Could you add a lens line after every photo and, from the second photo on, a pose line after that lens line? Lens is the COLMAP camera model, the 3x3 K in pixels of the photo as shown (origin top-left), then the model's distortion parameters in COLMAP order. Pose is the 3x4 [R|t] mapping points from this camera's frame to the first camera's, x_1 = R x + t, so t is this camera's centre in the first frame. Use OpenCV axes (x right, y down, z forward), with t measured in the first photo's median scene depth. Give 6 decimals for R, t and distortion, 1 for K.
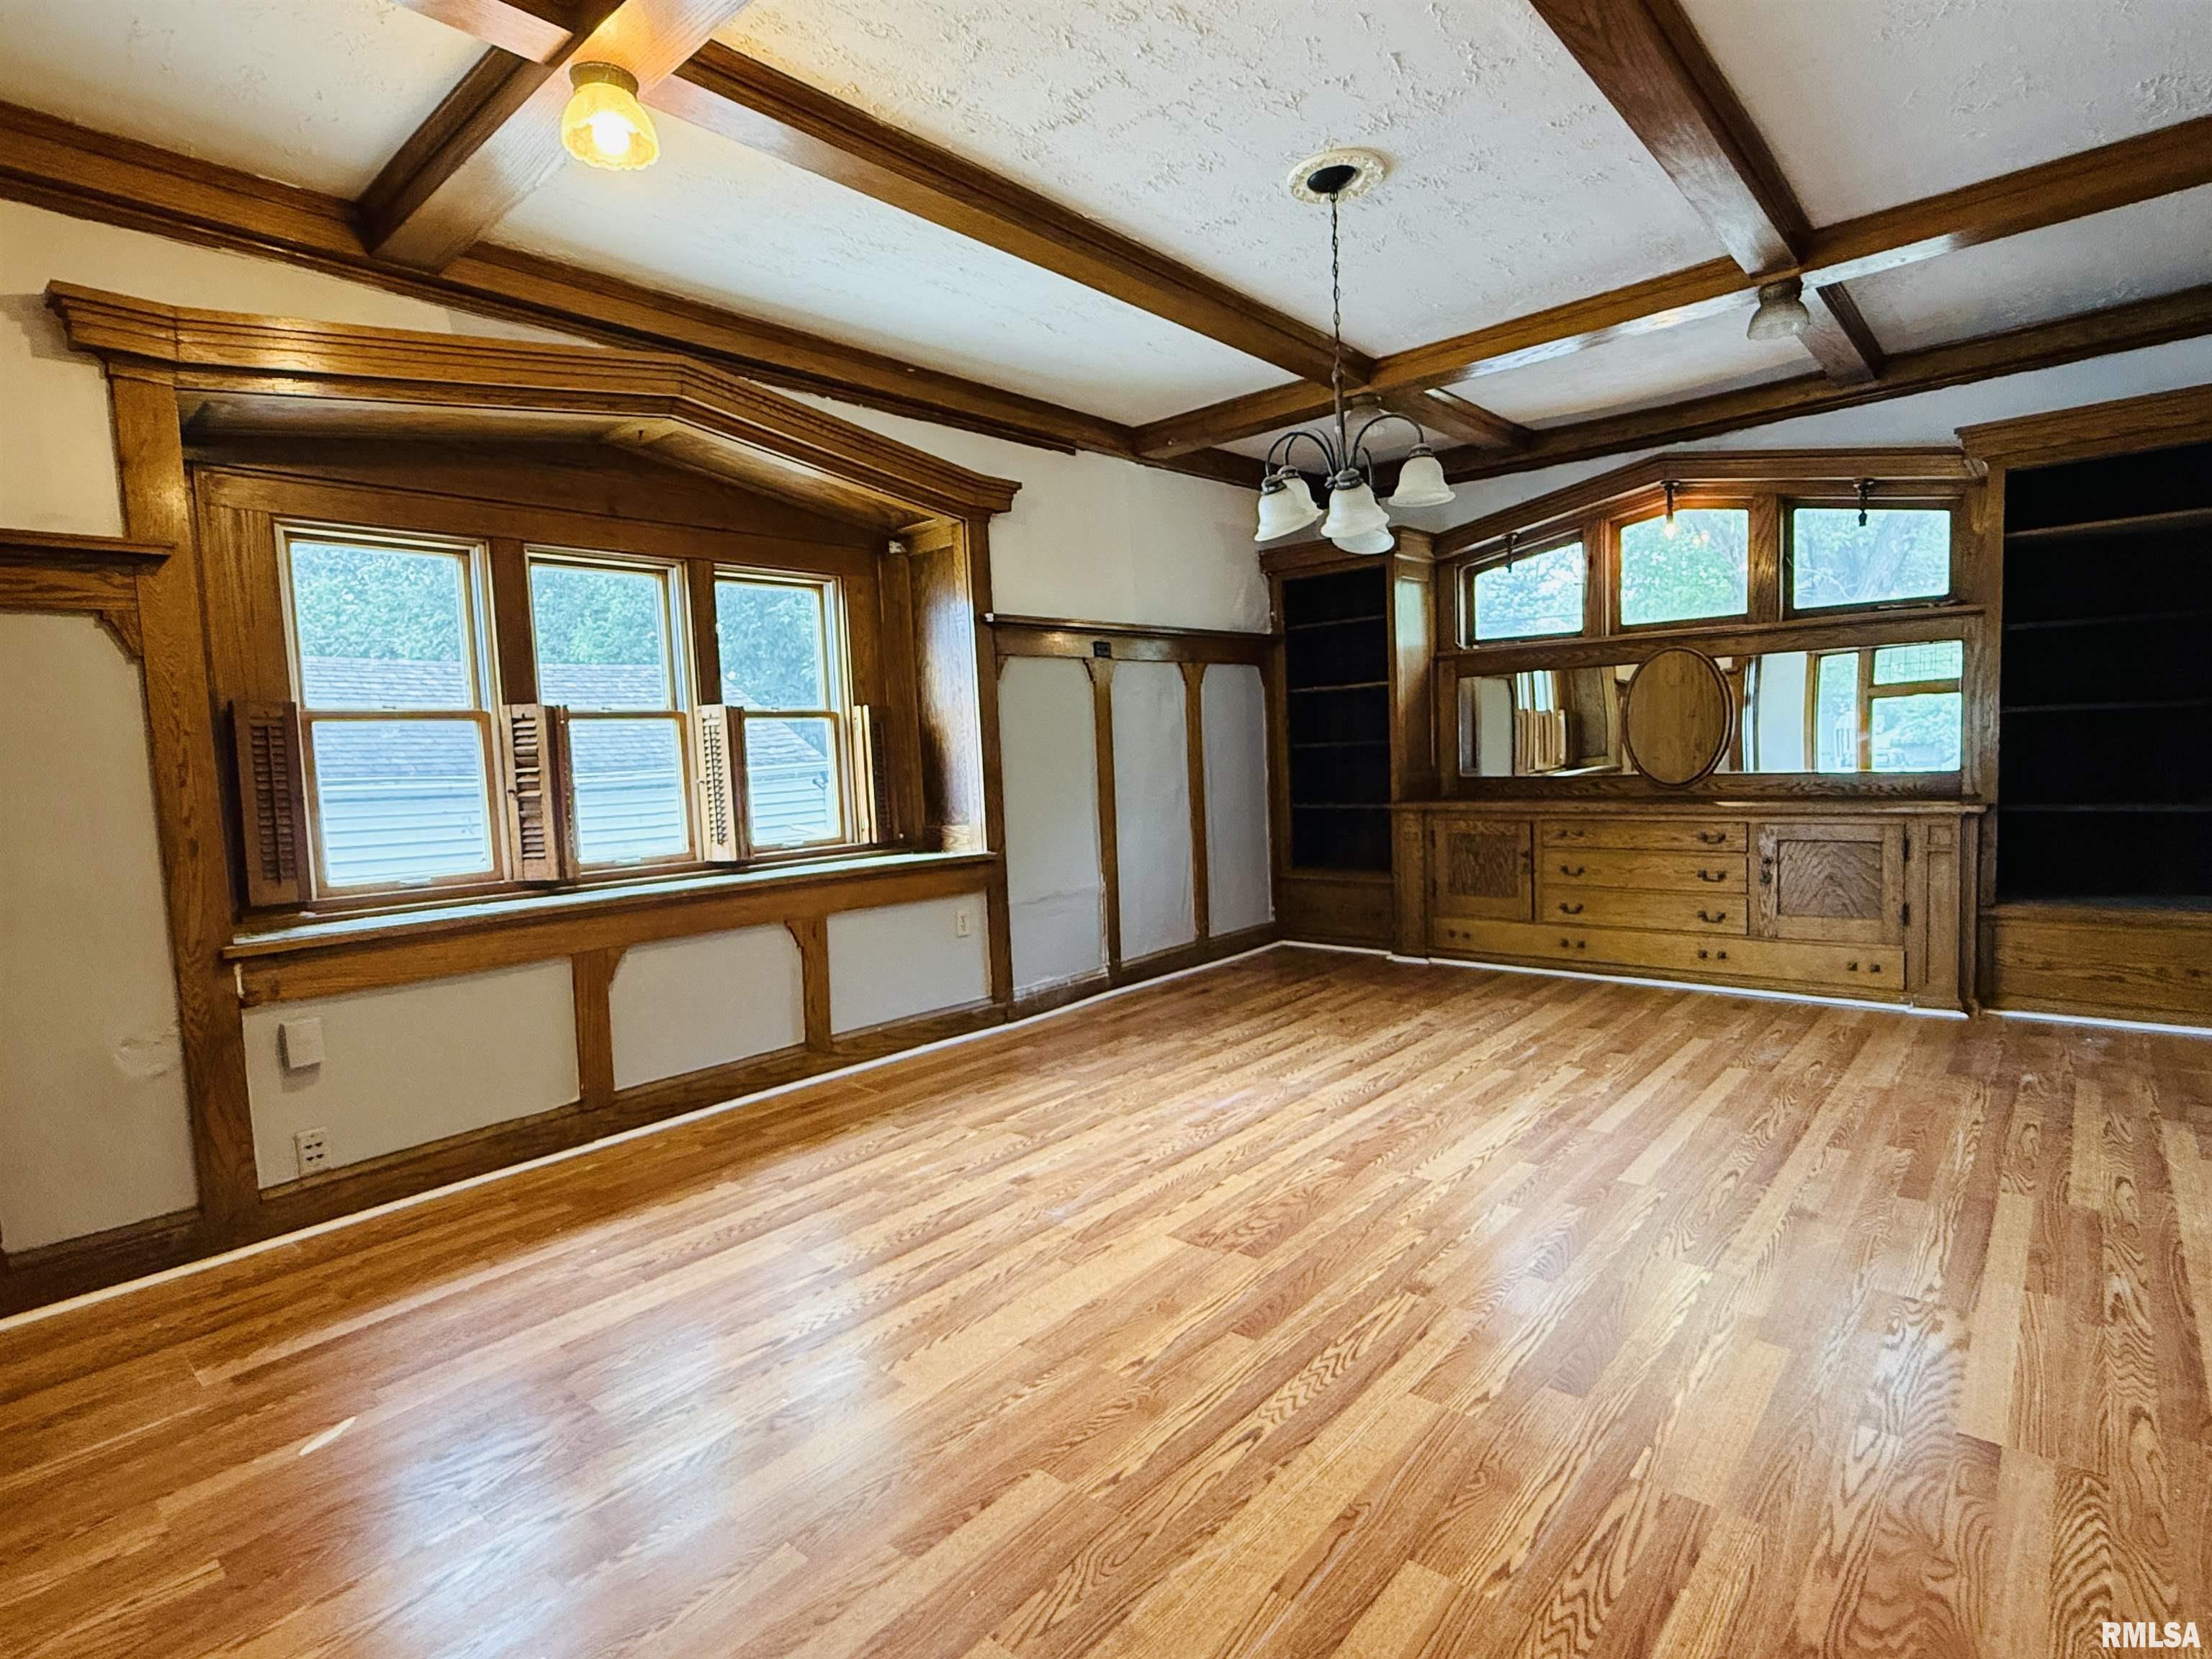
lens RADIAL K [[1142.2, 0, 1094.7], [0, 1142.2, 846.7], [0, 0, 1]] dist [0.004552, 0.000185]
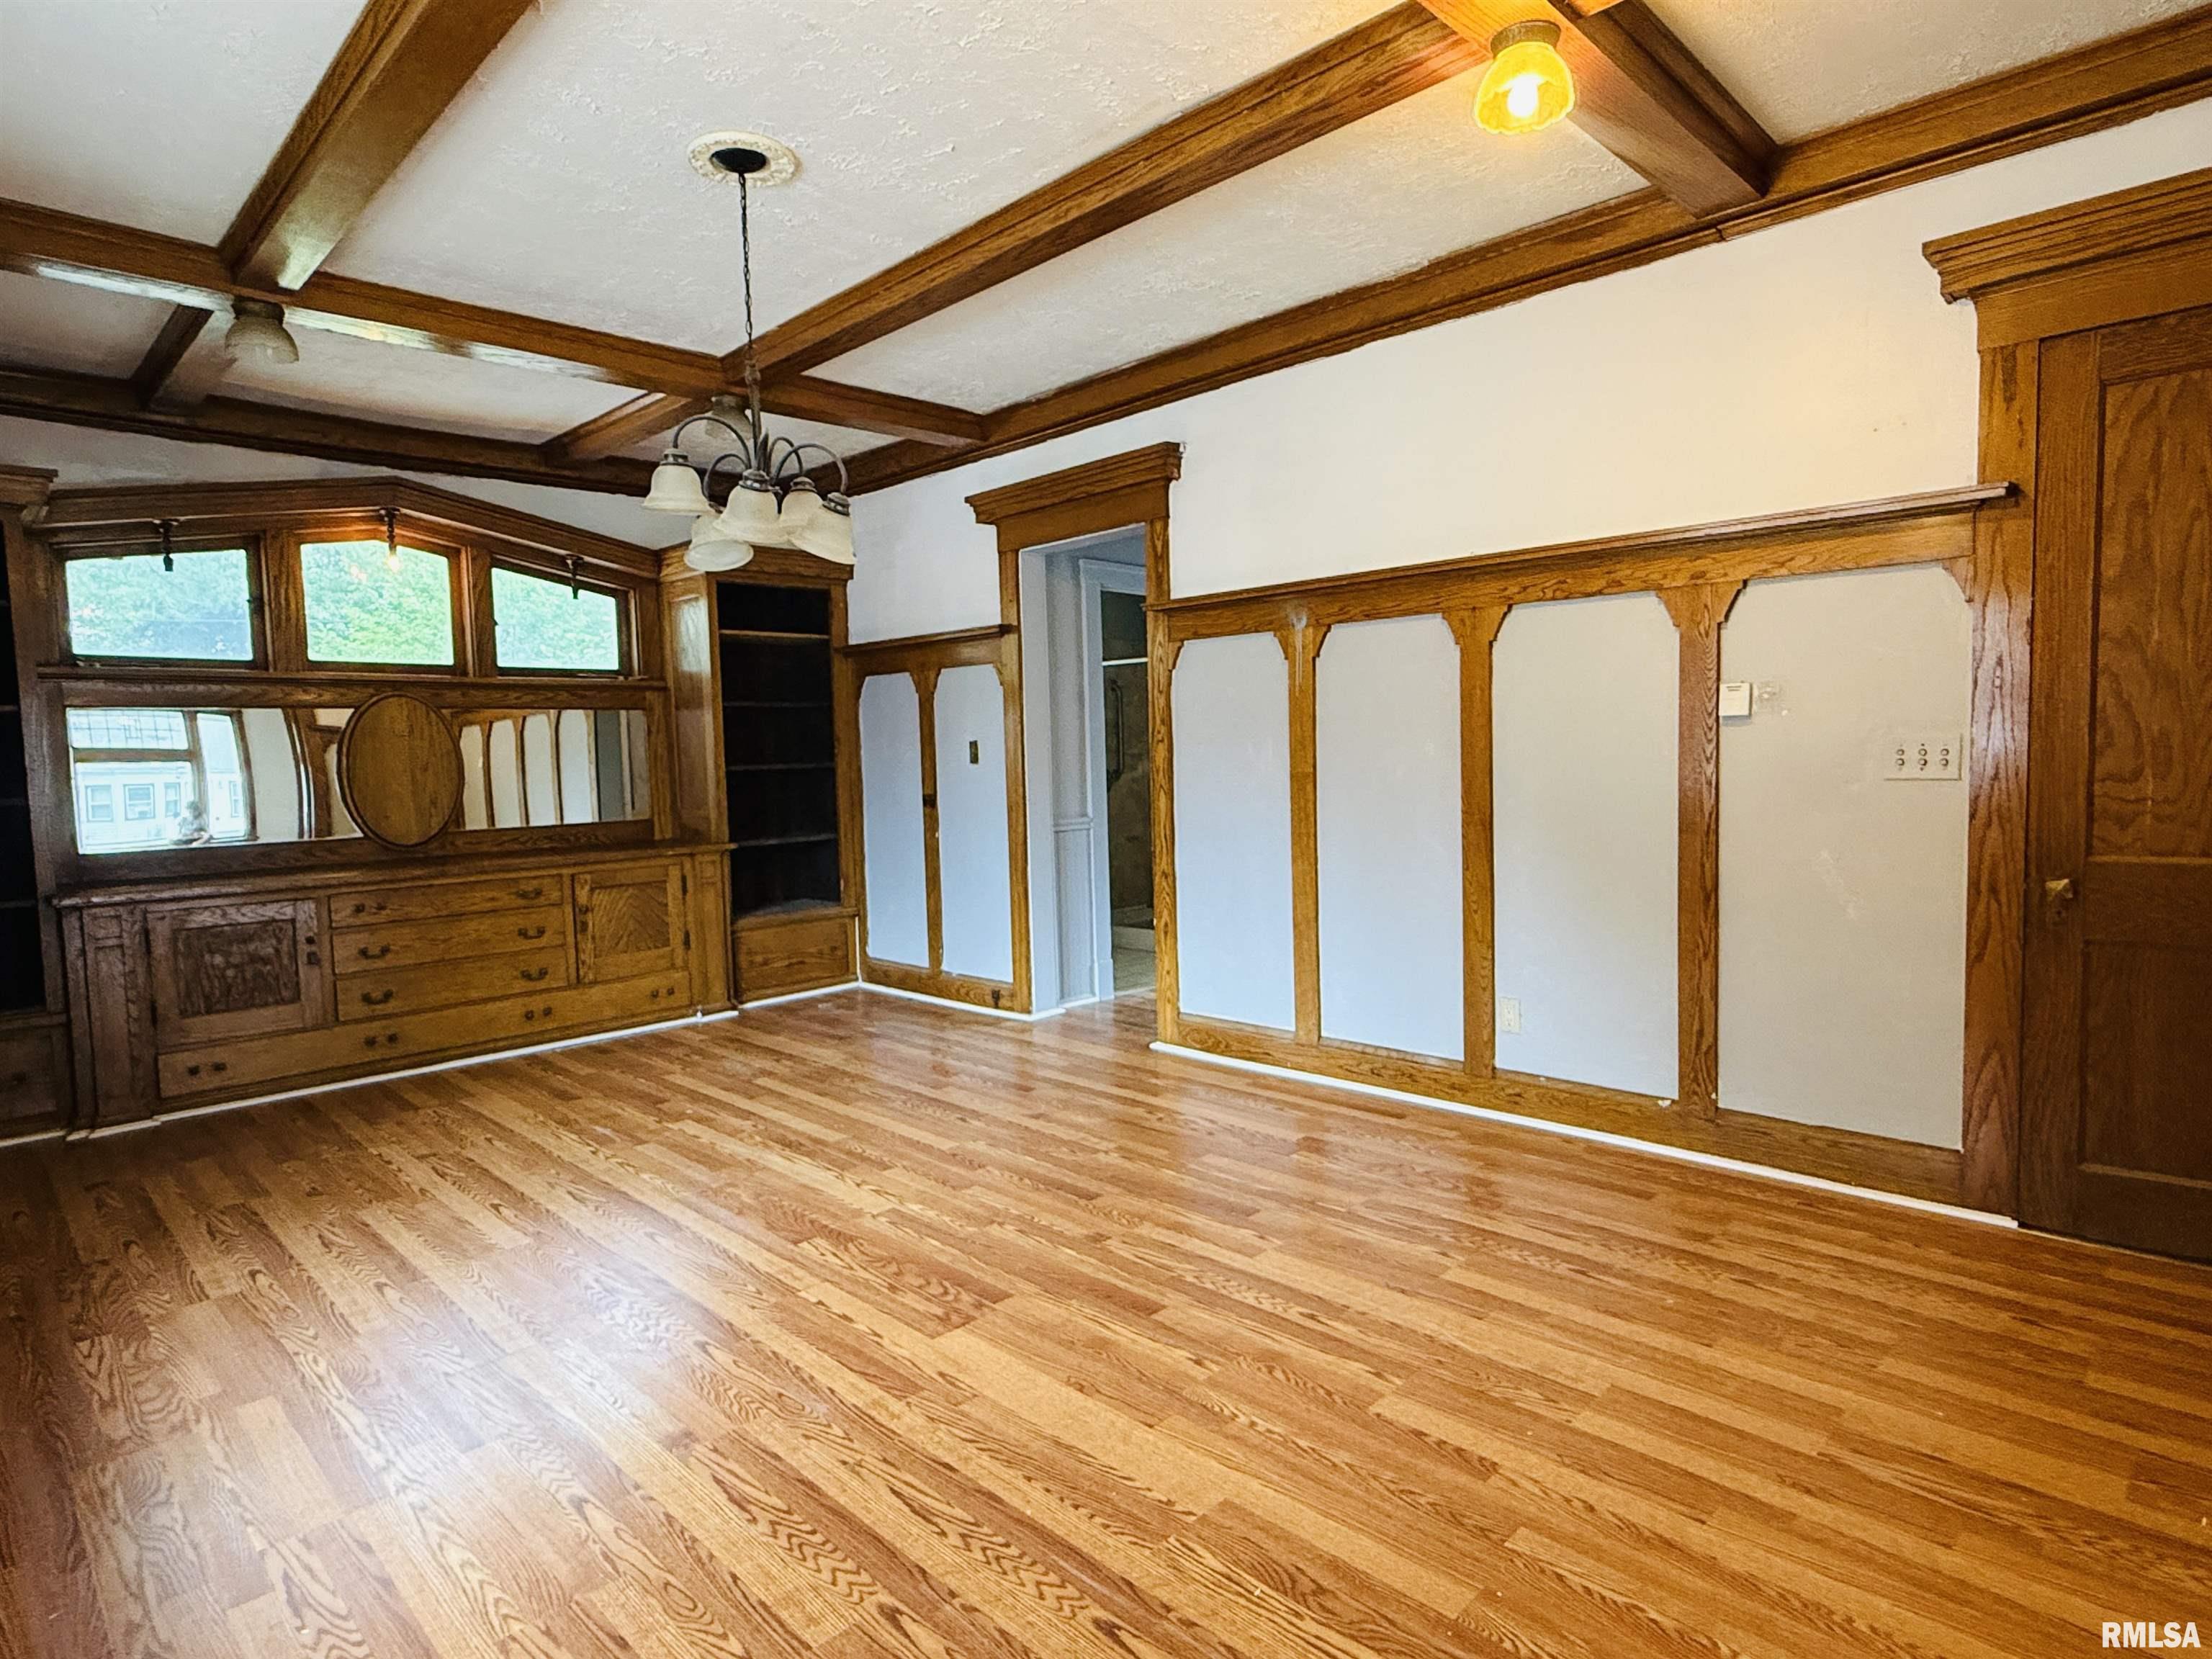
lens RADIAL K [[1260.9, 0, 1112.2], [0, 1260.9, 840.5], [0, 0, 1]] dist [0.000075, 0.000100]
pose [[0.030893, -0.031000, 0.999042, -0.617430], [0.114488, 0.993050, 0.027274, -0.029946], [-0.992944, 0.113535, 0.034227, 0.562477]]
